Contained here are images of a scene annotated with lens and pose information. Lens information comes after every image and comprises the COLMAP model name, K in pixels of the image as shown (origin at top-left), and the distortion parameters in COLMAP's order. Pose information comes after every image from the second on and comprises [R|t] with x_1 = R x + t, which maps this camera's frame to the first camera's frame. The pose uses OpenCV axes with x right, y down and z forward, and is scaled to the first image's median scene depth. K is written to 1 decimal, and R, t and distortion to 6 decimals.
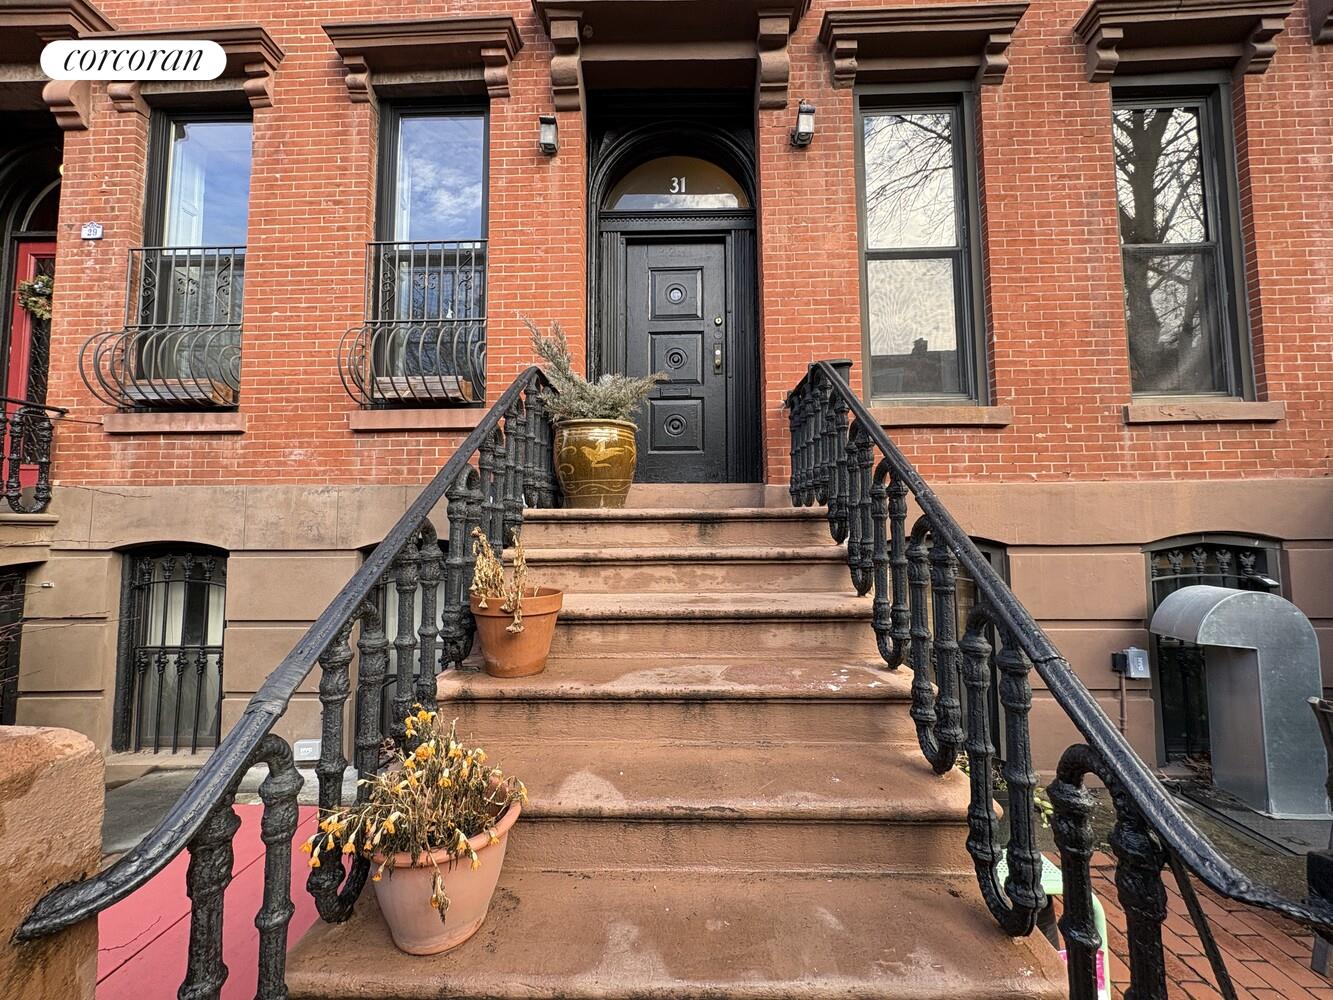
lens RADIAL K [[532.2, 0, 668.8], [0, 532.2, 500.3], [0, 0, 1]] dist [-0.003953, 0.000891]
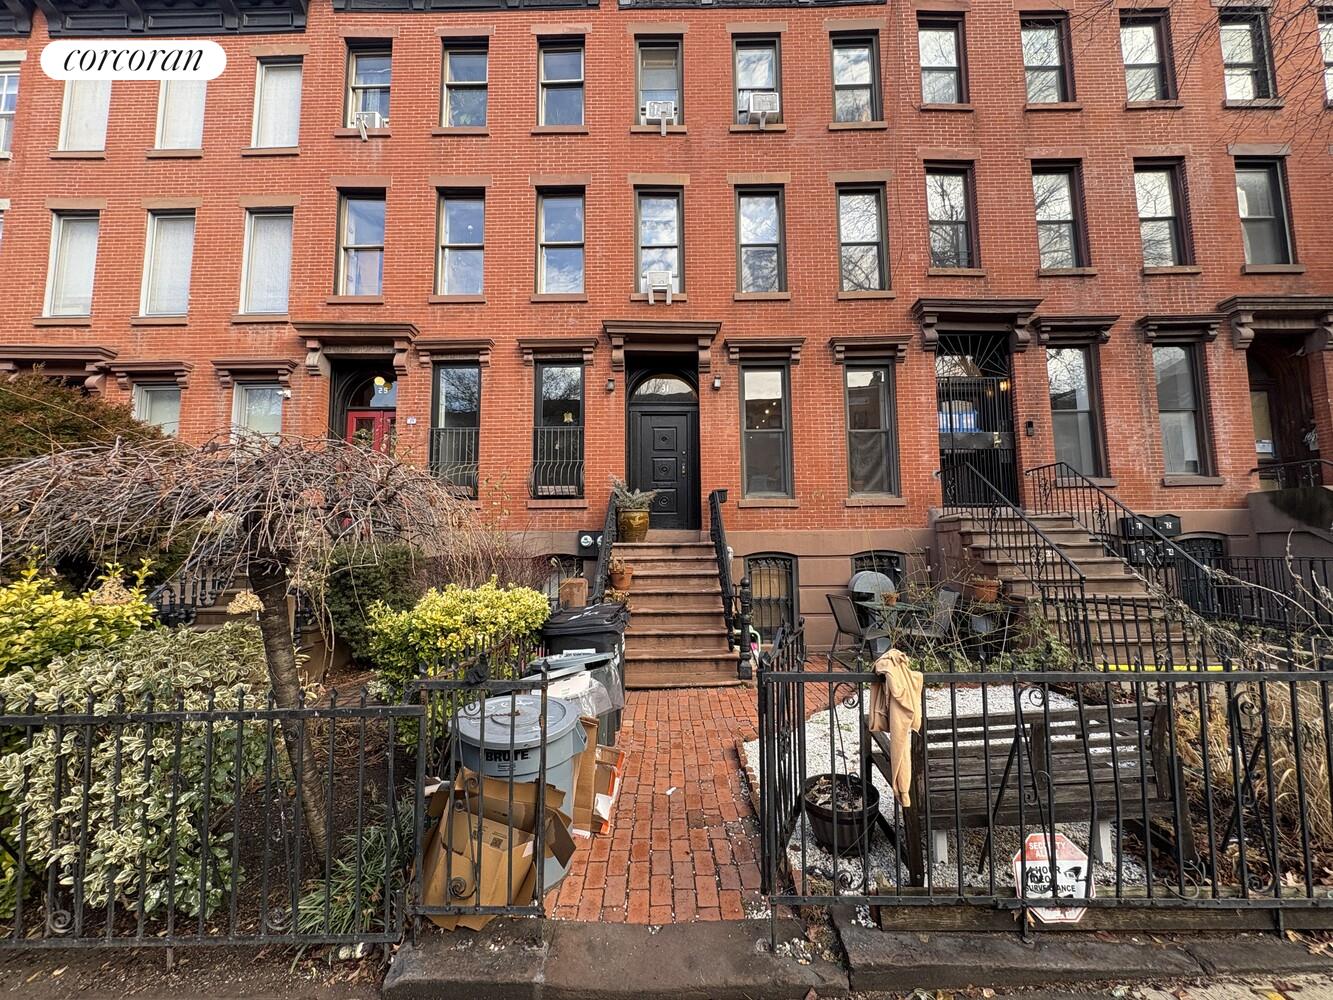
lens RADIAL K [[532.2, 0, 659.7], [0, 532.2, 495.9], [0, 0, 1]] dist [-0.003953, 0.000891]
pose [[0.999982, -0.001439, 0.005768, -0.021938], [0.001647, 0.999345, -0.036153, -0.103547], [-0.005712, 0.036162, 0.999330, -1.453731]]
